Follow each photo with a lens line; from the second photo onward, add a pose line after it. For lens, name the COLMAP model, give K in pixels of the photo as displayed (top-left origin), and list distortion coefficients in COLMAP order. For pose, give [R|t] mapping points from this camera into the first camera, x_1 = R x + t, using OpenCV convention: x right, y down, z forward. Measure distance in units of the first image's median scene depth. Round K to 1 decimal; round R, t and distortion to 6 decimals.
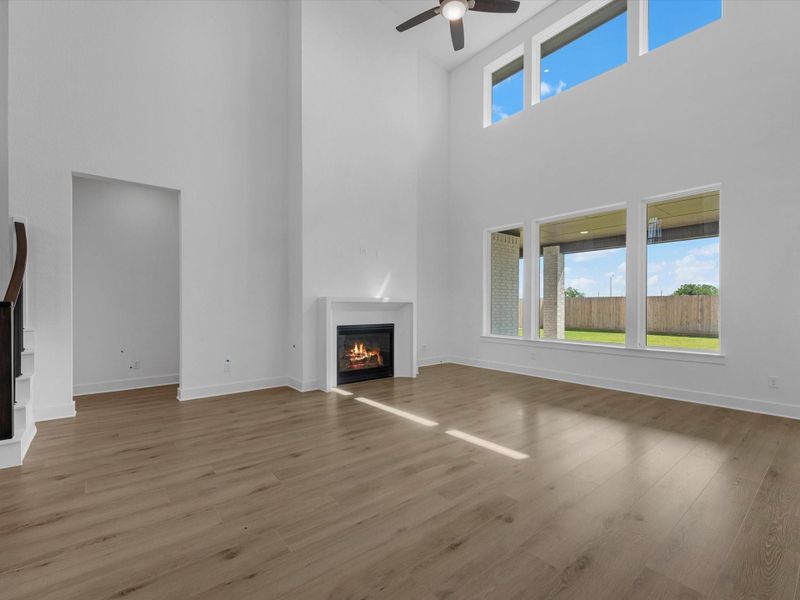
lens RADIAL K [[363.5, 0, 399.6], [0, 363.5, 304.6], [0, 0, 1]] dist [-0.001510, -0.000026]
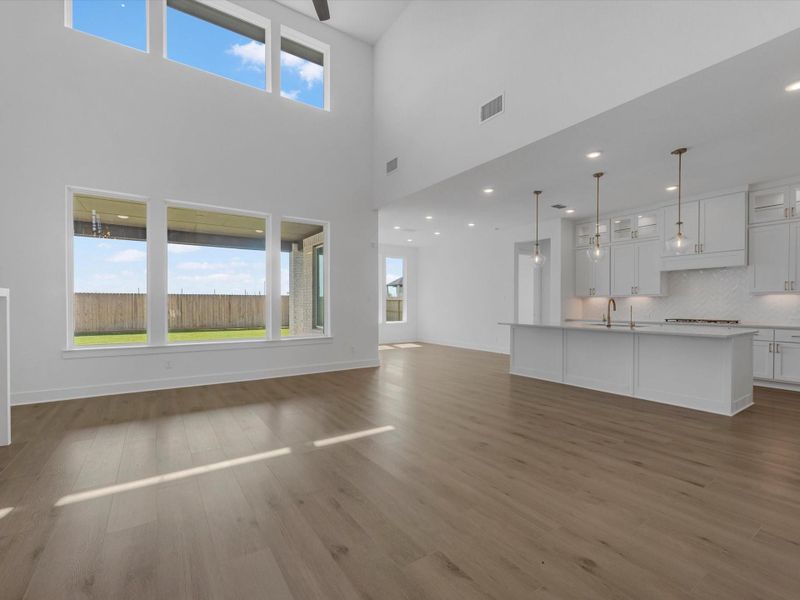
lens RADIAL K [[394.6, 0, 368.0], [0, 394.6, 311.7], [0, 0, 1]] dist [-0.001211, -0.000114]
pose [[0.087890, -0.020834, 0.995912, -0.360717], [-0.002762, 0.999772, 0.021158, 0.000247], [-0.996126, -0.004610, 0.087812, 0.348818]]
